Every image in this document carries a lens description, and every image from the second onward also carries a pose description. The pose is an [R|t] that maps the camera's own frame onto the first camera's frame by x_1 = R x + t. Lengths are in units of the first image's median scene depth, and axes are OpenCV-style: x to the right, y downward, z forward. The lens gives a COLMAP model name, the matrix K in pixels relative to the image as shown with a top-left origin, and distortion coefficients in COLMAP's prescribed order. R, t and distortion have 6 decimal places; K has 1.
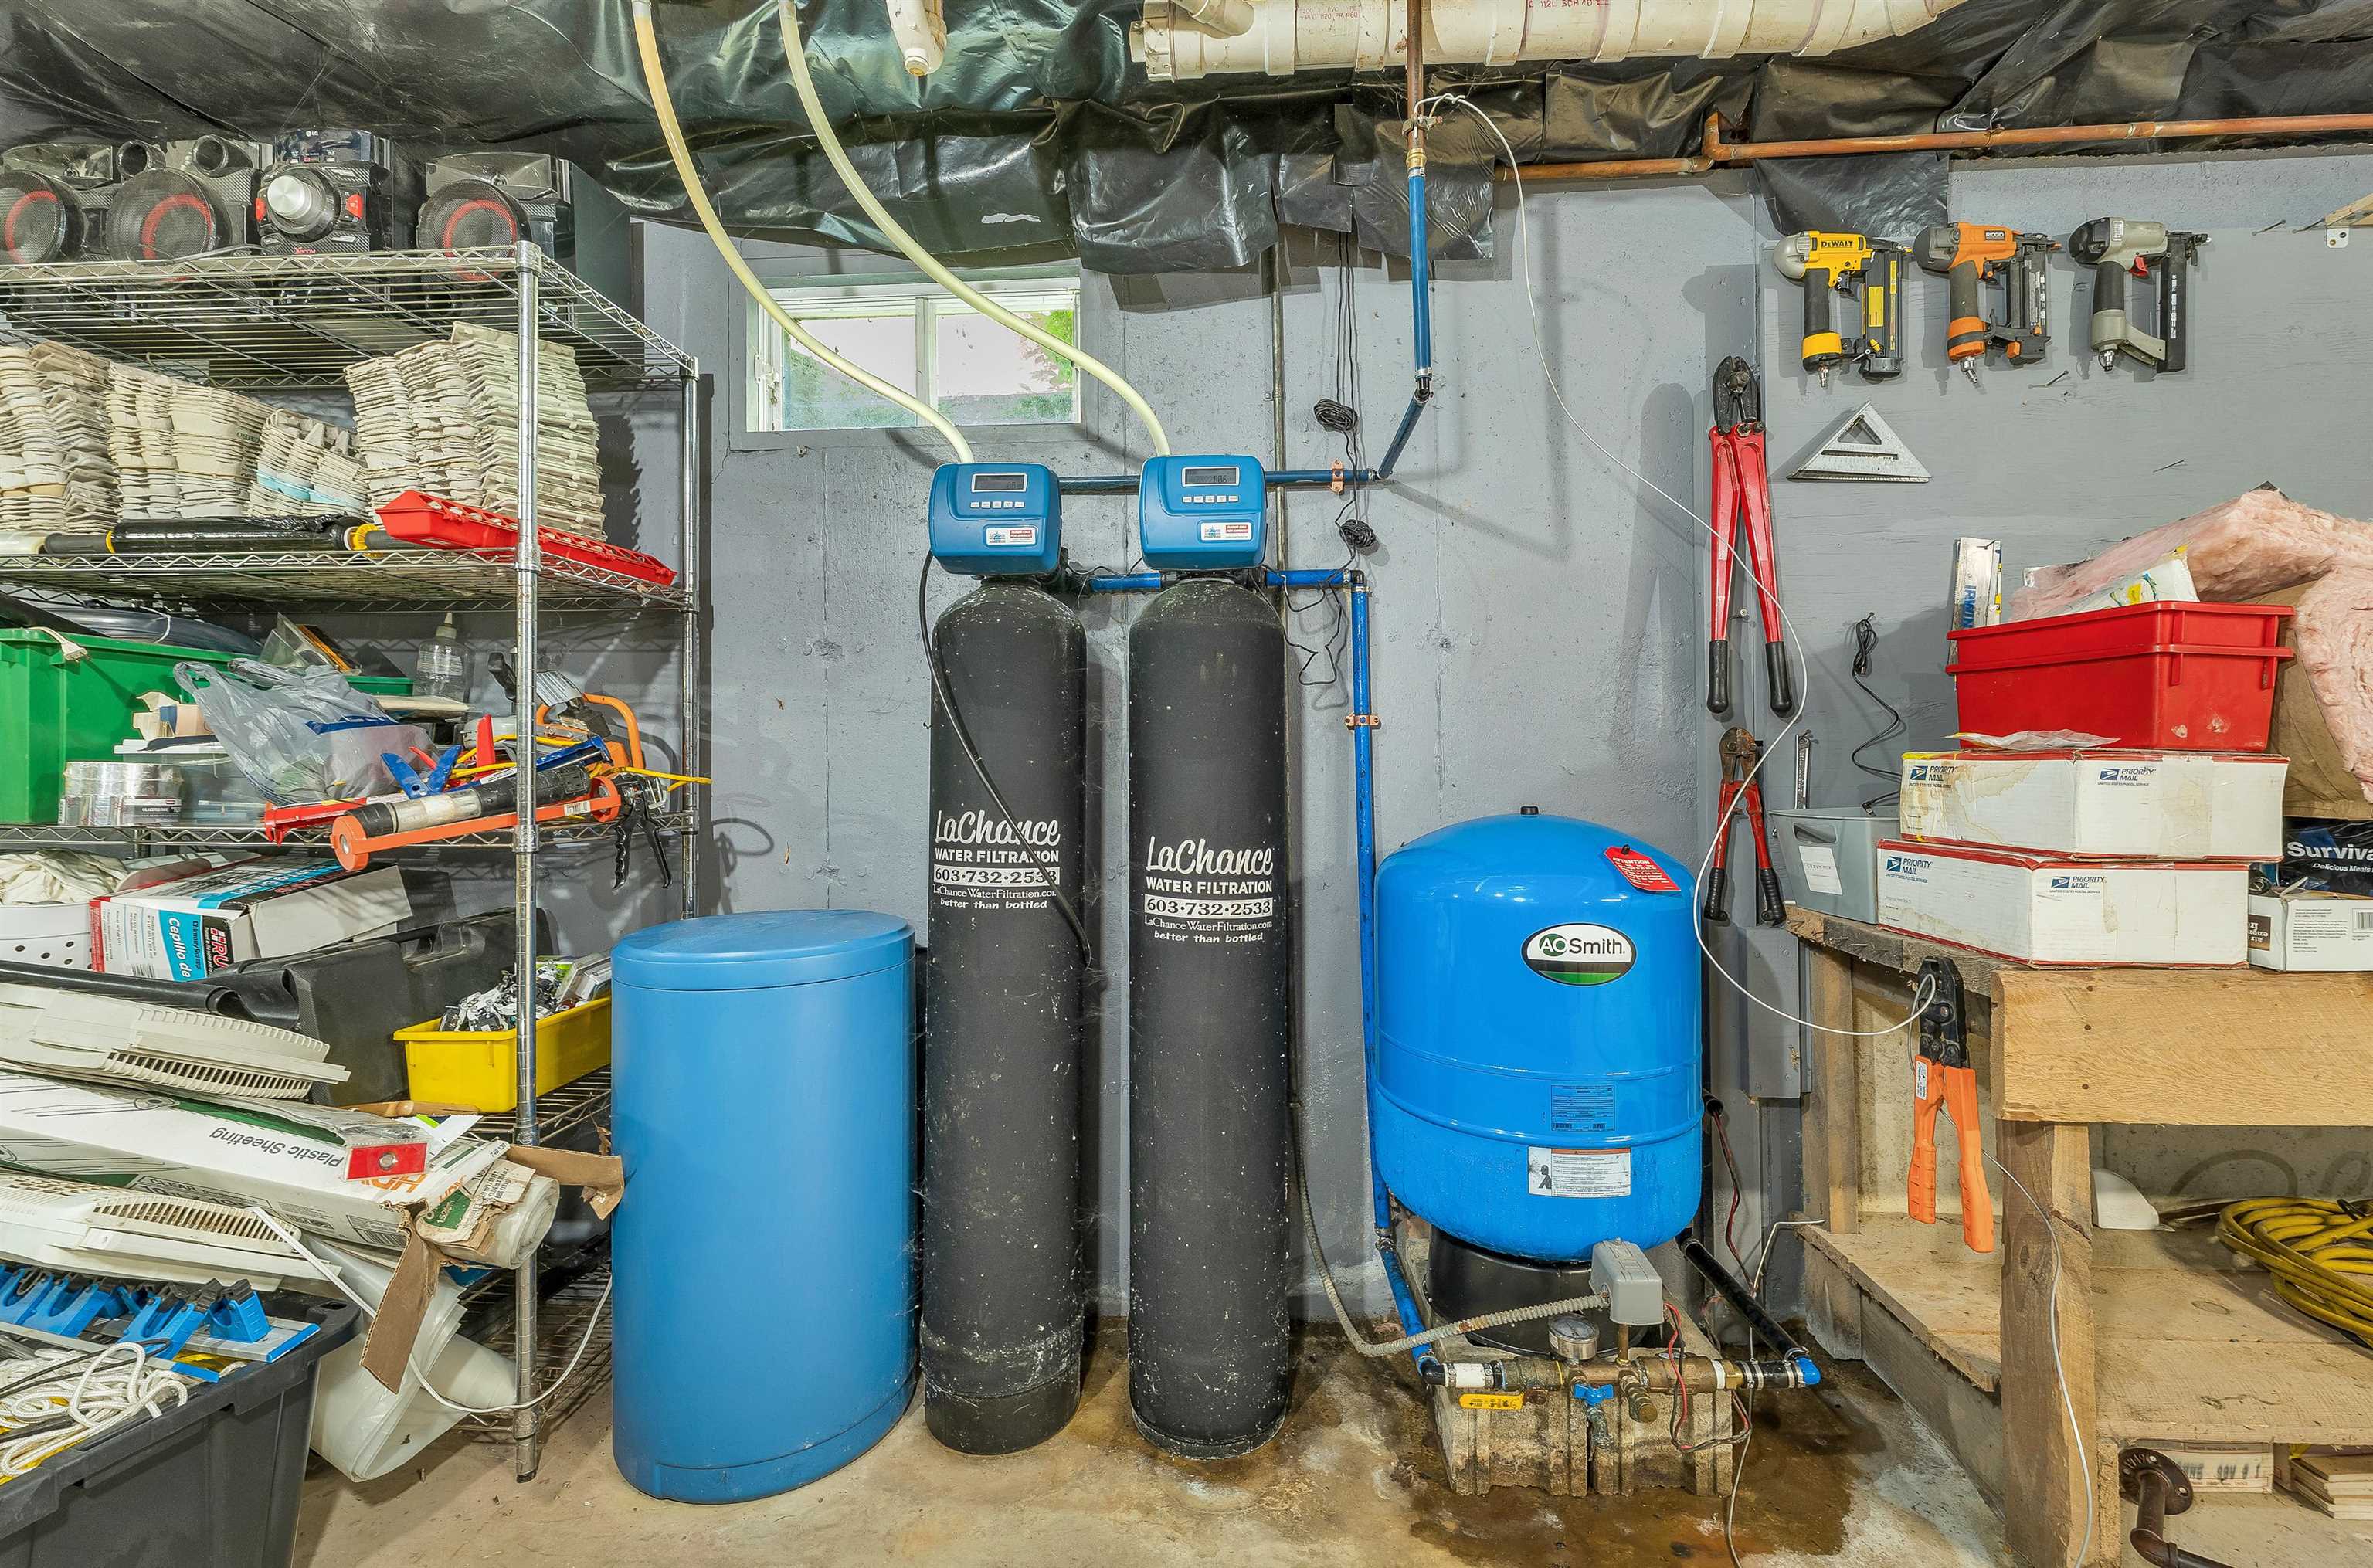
lens RADIAL K [[1003.9, 0, 1175.7], [0, 1003.9, 778.8], [0, 0, 1]] dist [0.001689, 0.000406]
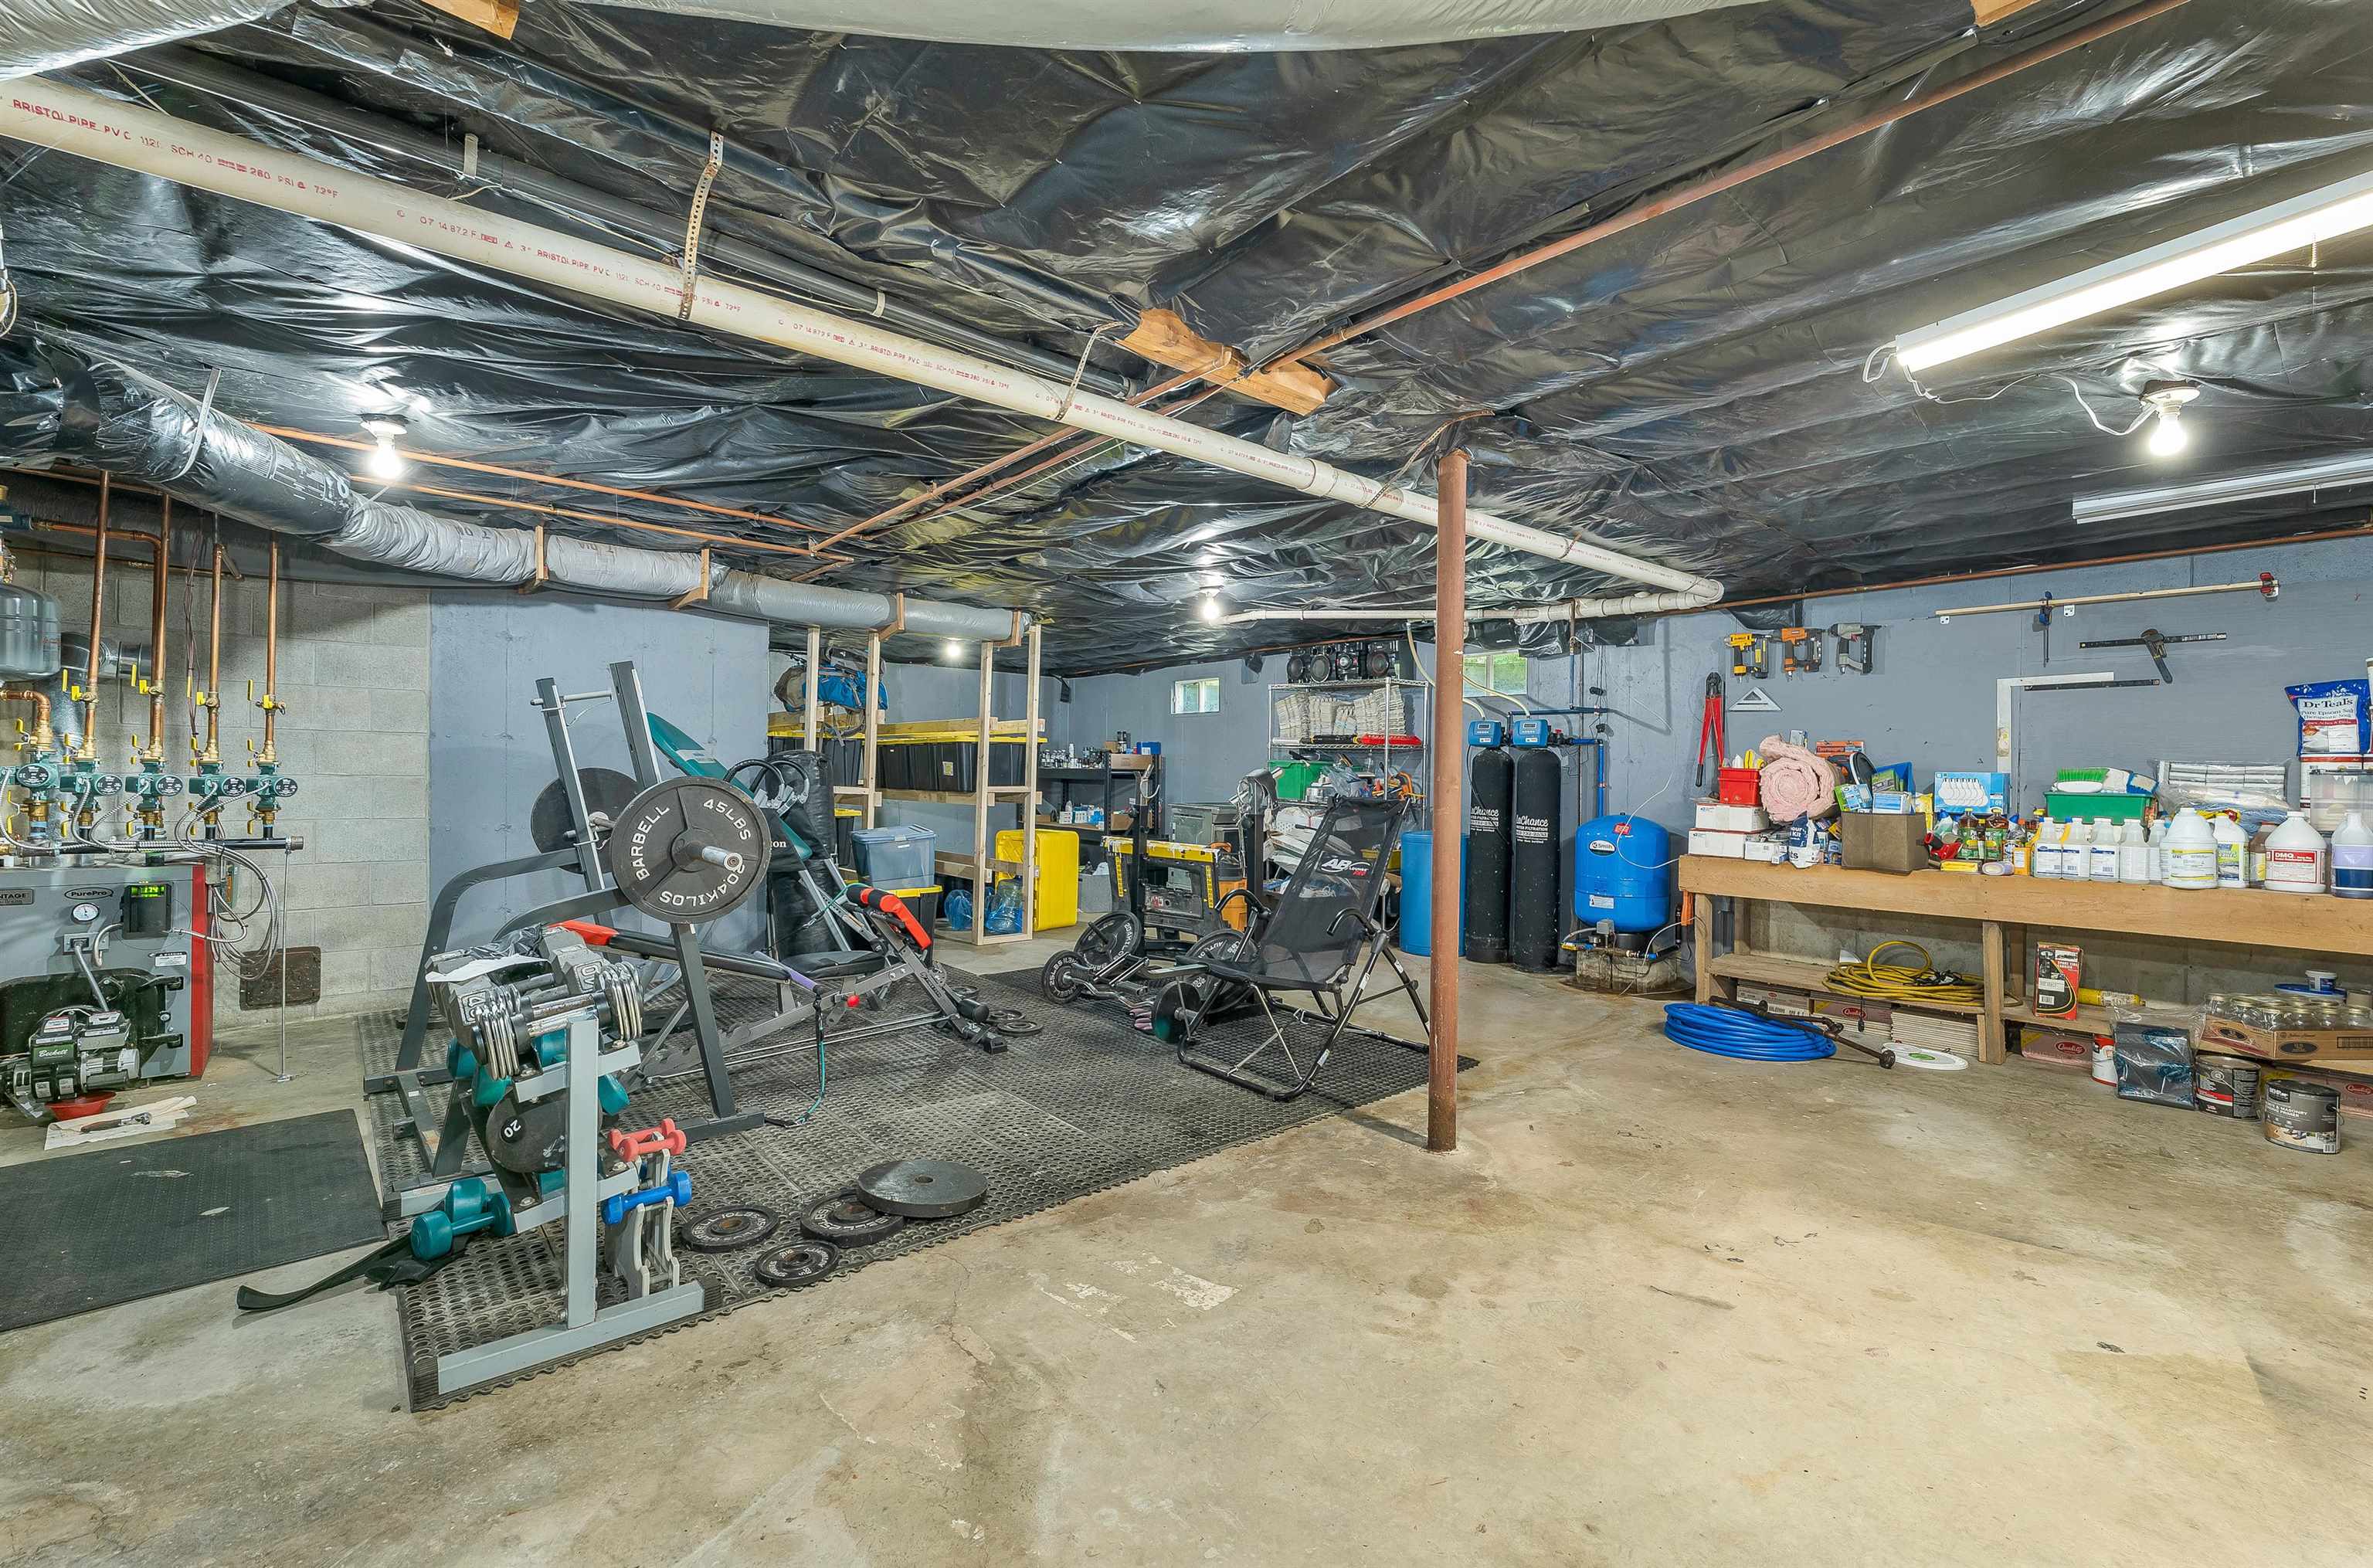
lens RADIAL K [[1003.9, 0, 1183.6], [0, 1003.9, 768.5], [0, 0, 1]] dist [0.001689, 0.000406]
pose [[0.699747, 0.016217, -0.714207, 1.661130], [-0.016585, 0.999842, 0.006454, -0.114110], [0.714199, 0.007329, 0.699905, -2.403704]]
